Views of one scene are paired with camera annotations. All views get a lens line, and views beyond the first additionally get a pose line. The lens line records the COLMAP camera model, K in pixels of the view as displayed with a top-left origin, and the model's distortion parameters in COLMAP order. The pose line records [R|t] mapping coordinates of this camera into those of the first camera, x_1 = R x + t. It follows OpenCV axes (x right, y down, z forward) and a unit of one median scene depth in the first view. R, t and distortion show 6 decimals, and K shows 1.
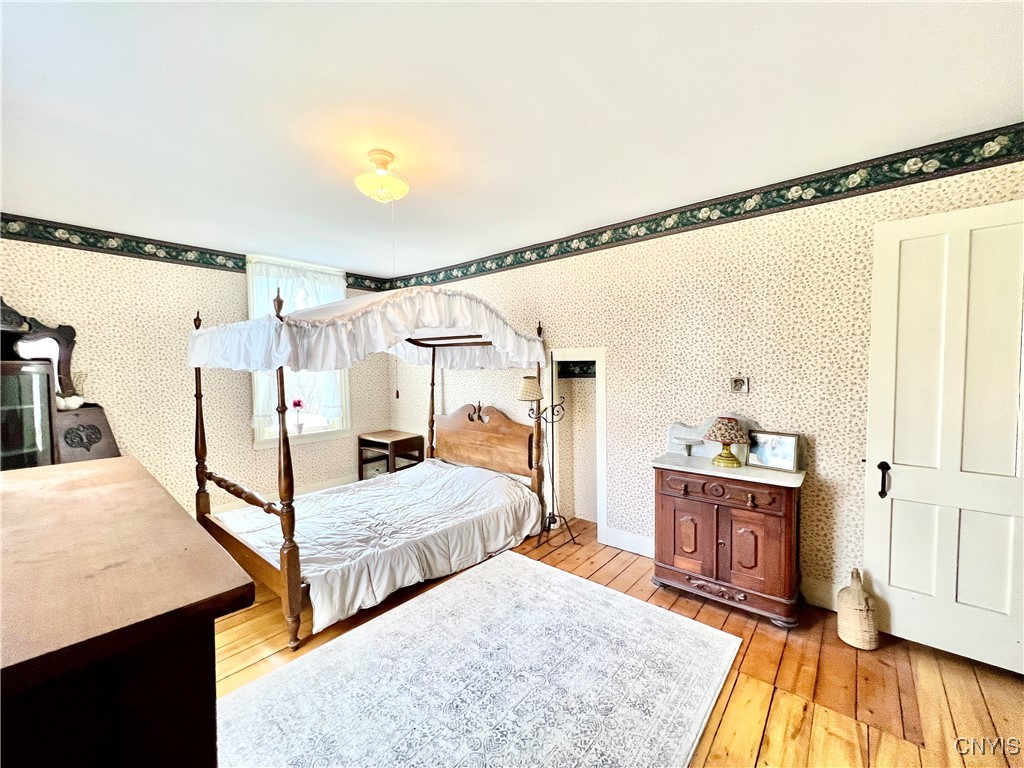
lens RADIAL K [[409.1, 0, 512.0], [0, 409.1, 384.0], [0, 0, 1]] dist [-0.000292, 0.000155]
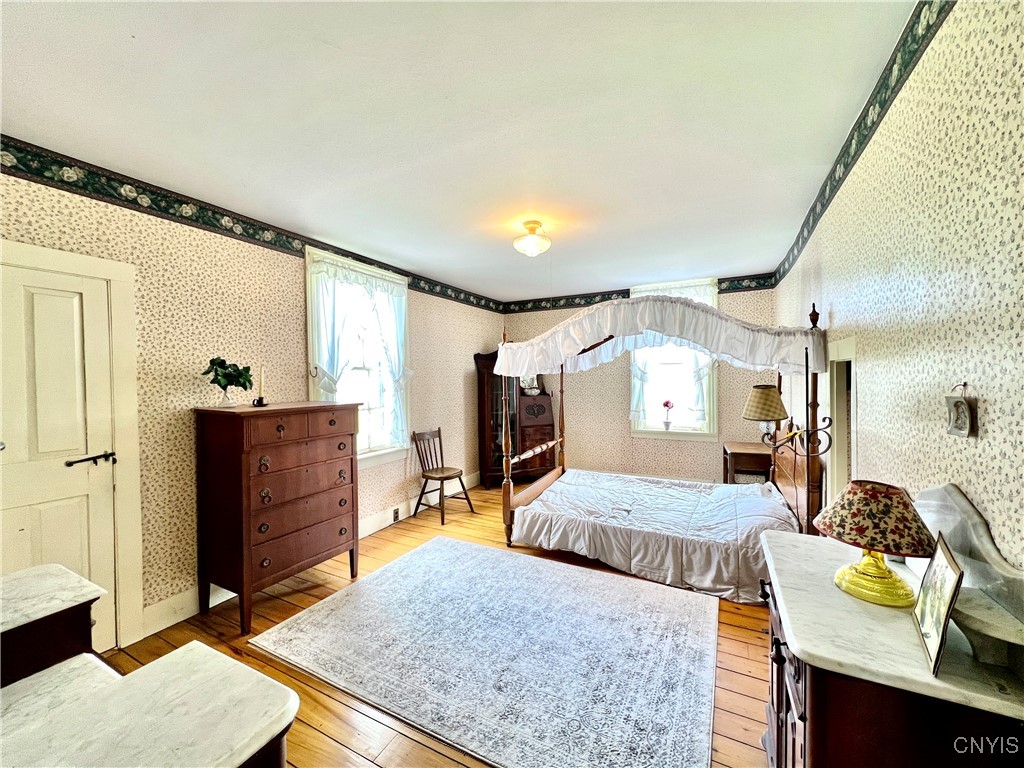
lens RADIAL K [[409.1, 0, 512.0], [0, 409.1, 384.0], [0, 0, 1]] dist [-0.000292, 0.000155]
pose [[0.229526, 0.026340, -0.972946, 0.670900], [-0.034560, 0.999224, 0.018899, -0.021154], [0.972689, 0.029288, 0.230258, 0.394315]]
